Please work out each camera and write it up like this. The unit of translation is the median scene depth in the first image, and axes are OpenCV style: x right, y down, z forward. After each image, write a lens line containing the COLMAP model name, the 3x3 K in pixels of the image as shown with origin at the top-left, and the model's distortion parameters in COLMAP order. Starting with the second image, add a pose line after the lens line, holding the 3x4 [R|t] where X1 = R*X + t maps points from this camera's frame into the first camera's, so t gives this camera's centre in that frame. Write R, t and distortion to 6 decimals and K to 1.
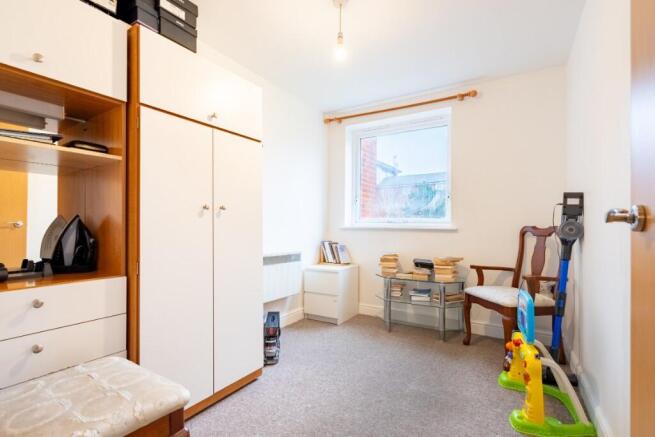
lens RADIAL K [[320.8, 0, 323.3], [0, 320.8, 221.2], [0, 0, 1]] dist [-0.000303, 0.000604]
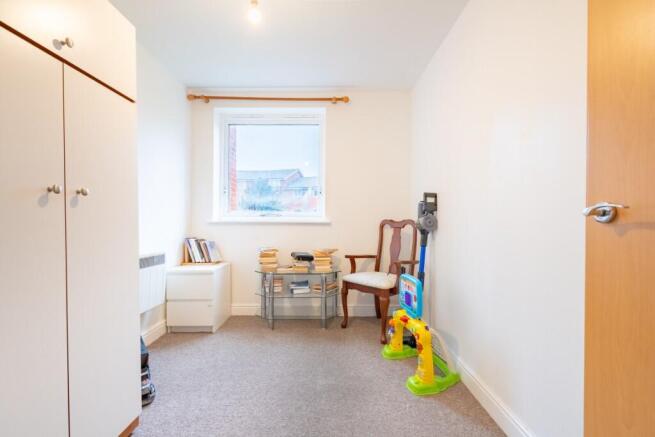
lens RADIAL K [[305.4, 0, 331.2], [0, 305.4, 220.5], [0, 0, 1]] dist [-0.006409, 0.004056]
pose [[0.841687, -0.004204, 0.539949, -0.169755], [-0.004823, 0.999871, 0.015304, 0.002491], [-0.539943, -0.015485, 0.841559, 0.164856]]
